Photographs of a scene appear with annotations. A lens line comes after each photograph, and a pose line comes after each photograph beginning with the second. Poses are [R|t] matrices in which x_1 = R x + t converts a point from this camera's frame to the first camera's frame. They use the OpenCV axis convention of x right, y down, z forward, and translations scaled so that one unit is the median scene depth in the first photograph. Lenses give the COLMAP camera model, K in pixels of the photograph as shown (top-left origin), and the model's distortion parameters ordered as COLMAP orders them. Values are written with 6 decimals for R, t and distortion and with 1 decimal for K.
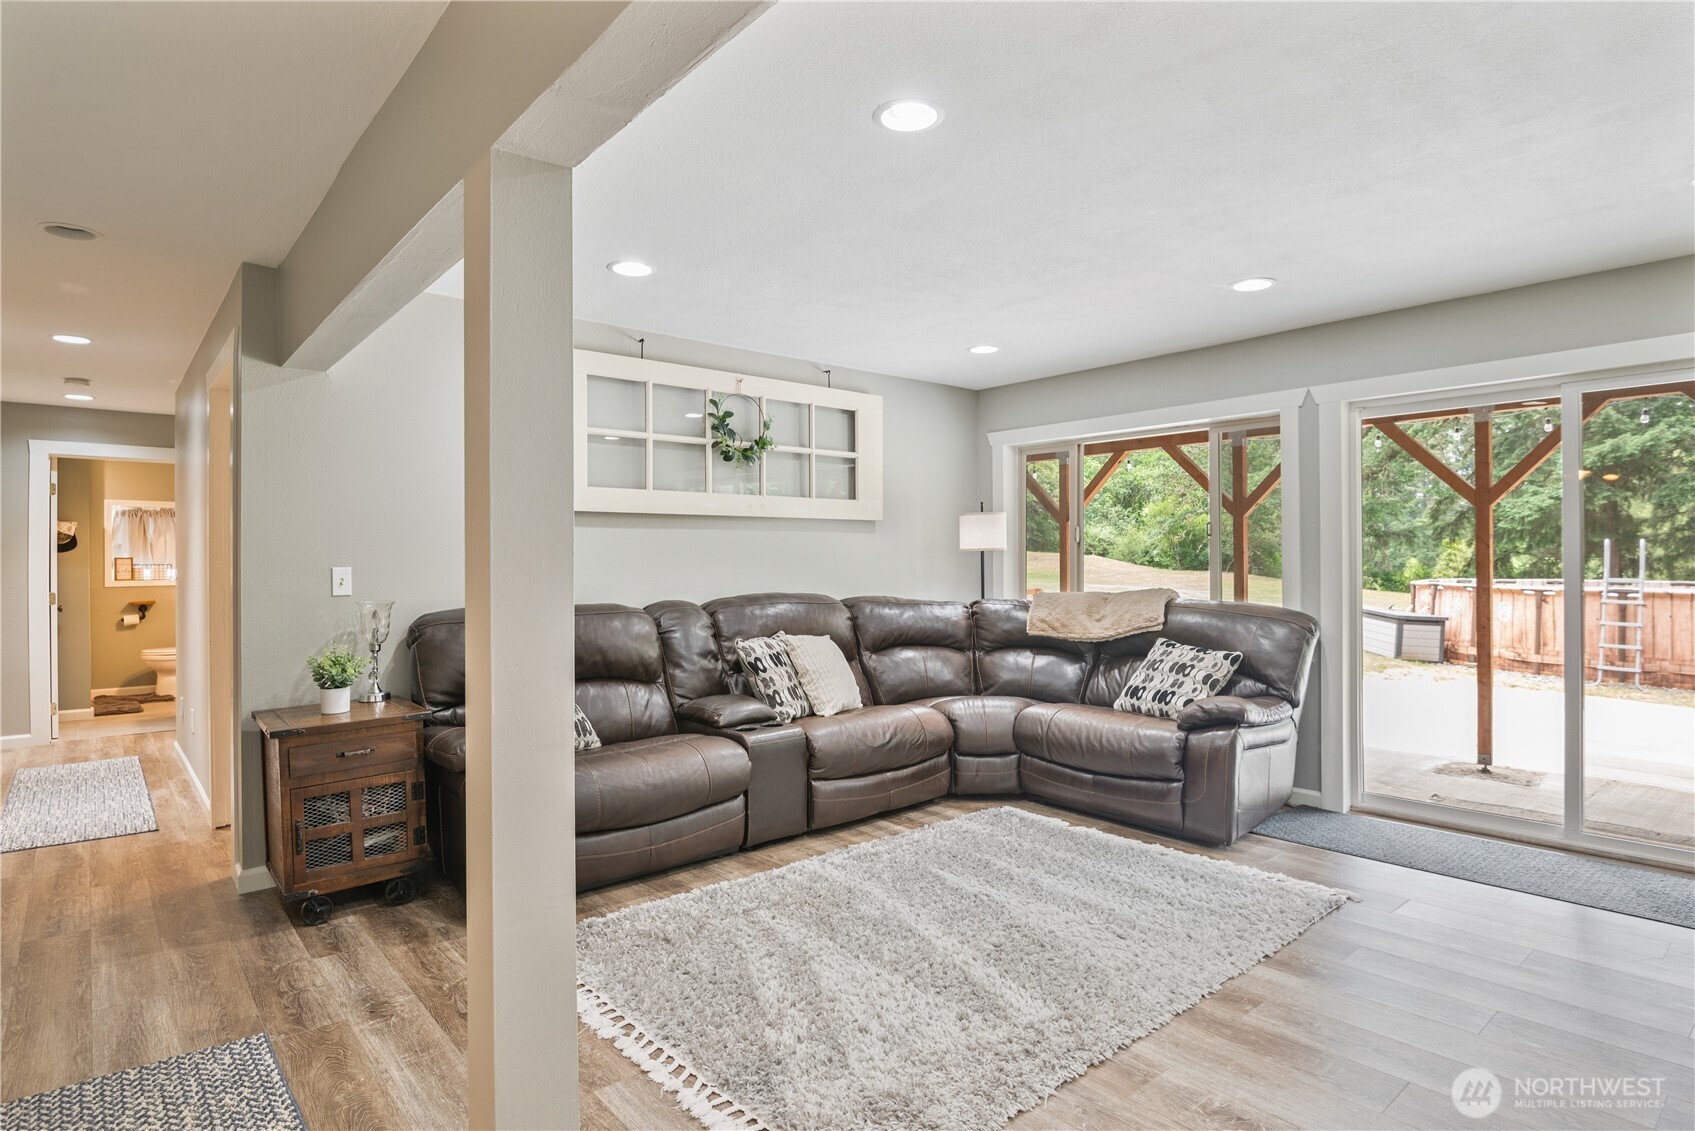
lens RADIAL K [[899.8, 0, 847.5], [0, 899.8, 565.5], [0, 0, 1]] dist [0.000488, 0.000617]
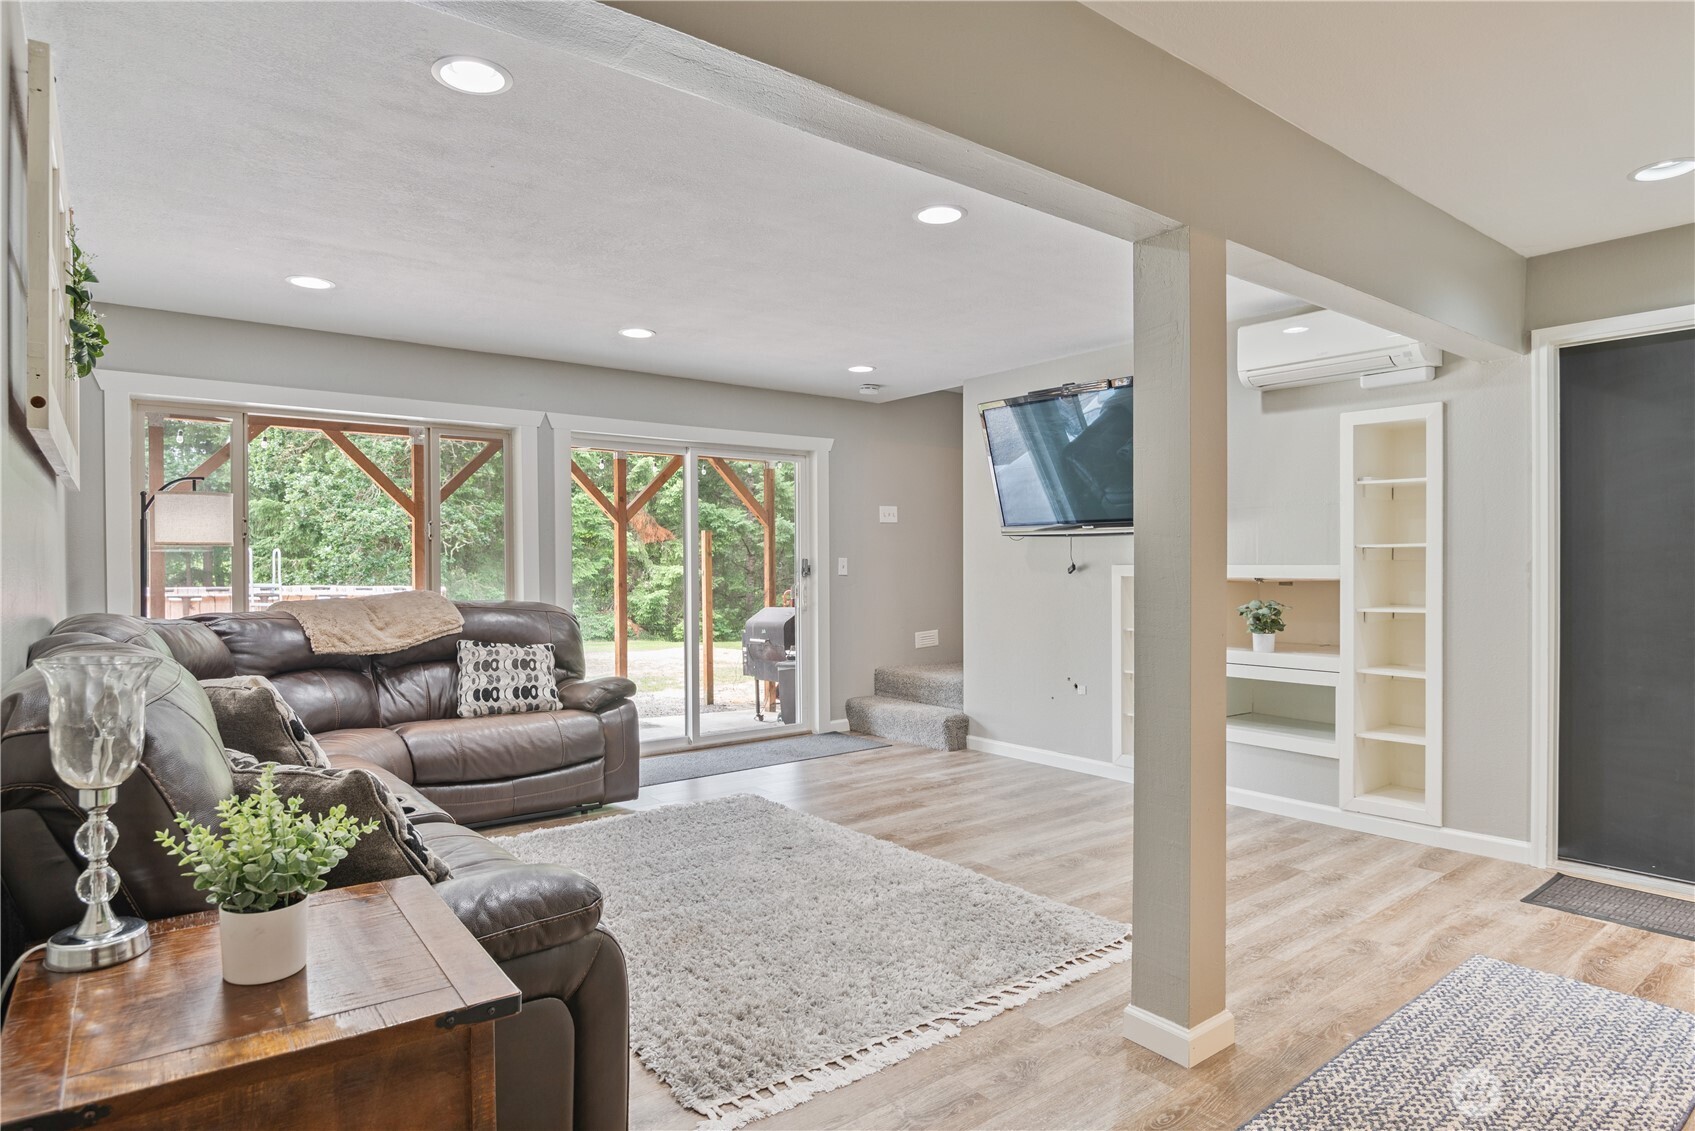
lens RADIAL K [[940.0, 0, 847.5], [0, 940.0, 565.5], [0, 0, 1]] dist [-0.000086, 0.000086]
pose [[0.042186, 0.004214, 0.999101, -0.712111], [0.004751, 0.999979, -0.004418, 0.007012], [-0.999098, 0.004933, 0.042165, 0.583113]]
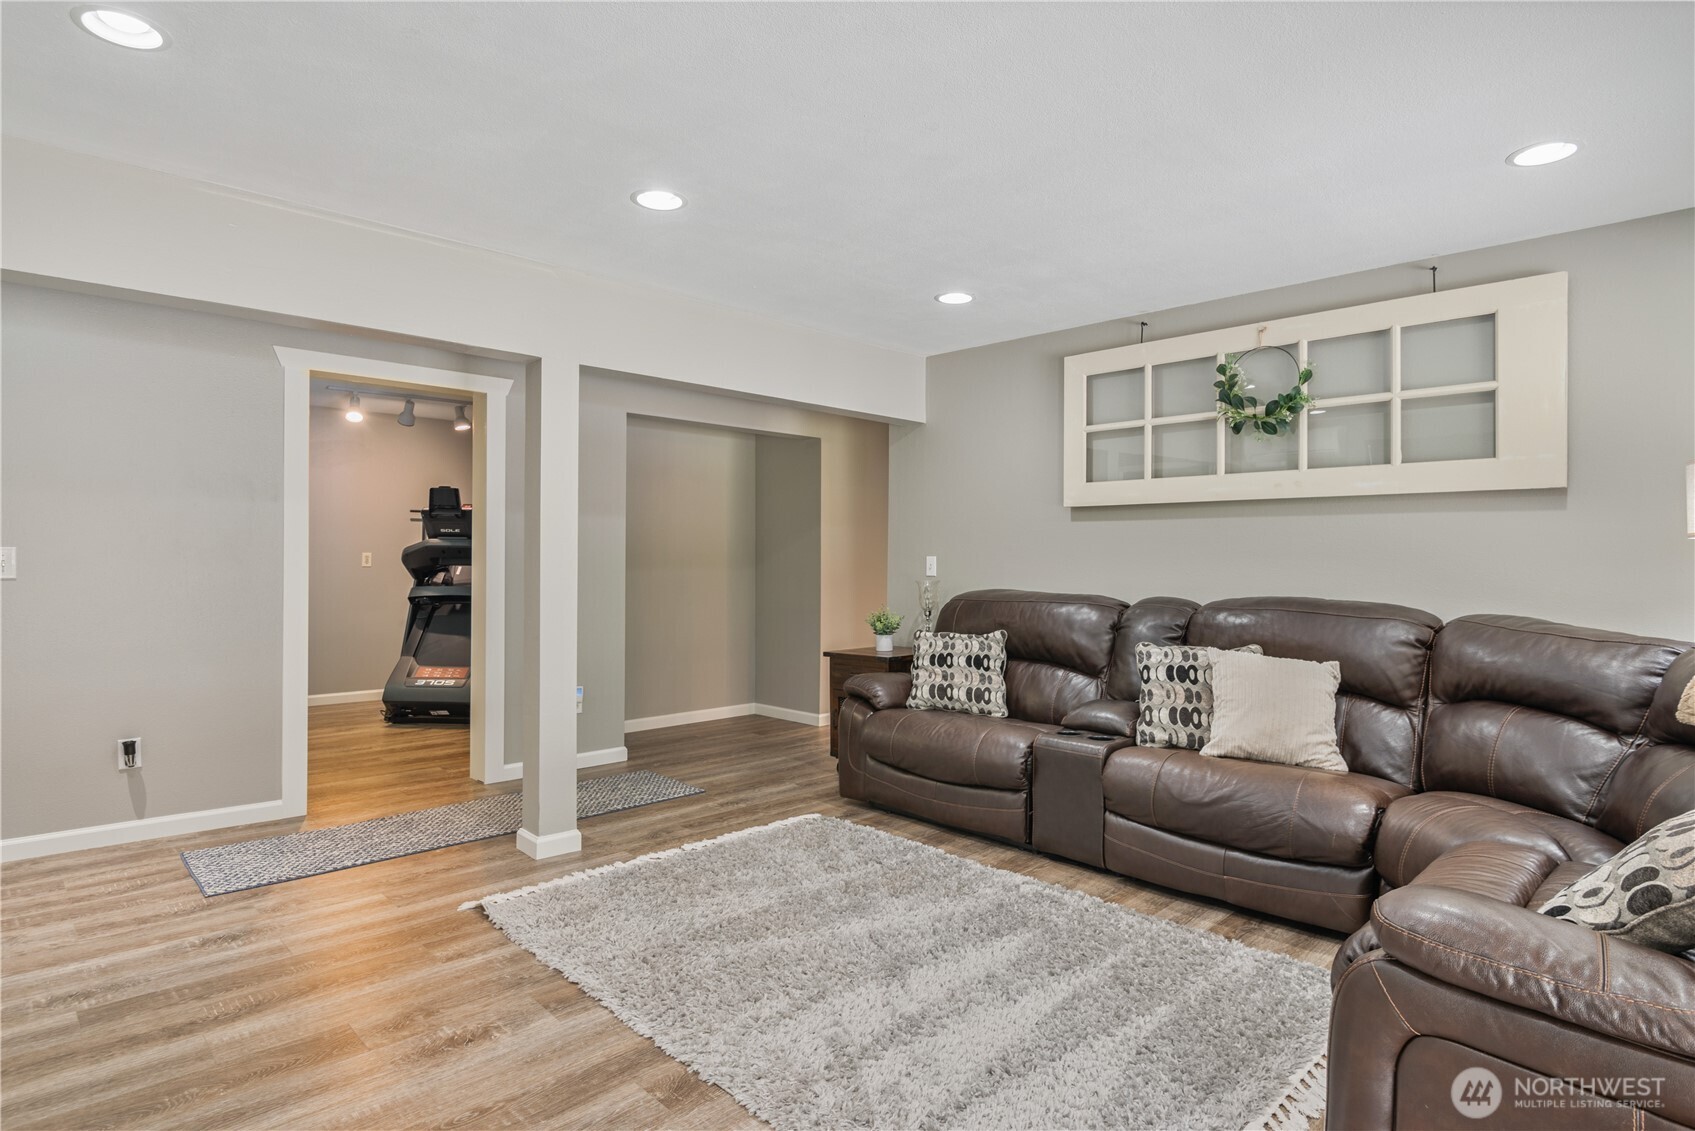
lens RADIAL K [[899.8, 0, 847.5], [0, 899.8, 565.5], [0, 0, 1]] dist [0.000488, 0.000617]
pose [[0.068117, 0.018722, -0.997502, 0.733275], [-0.008519, 0.999798, 0.018184, -0.007769], [0.997641, 0.007260, 0.068263, 0.639891]]
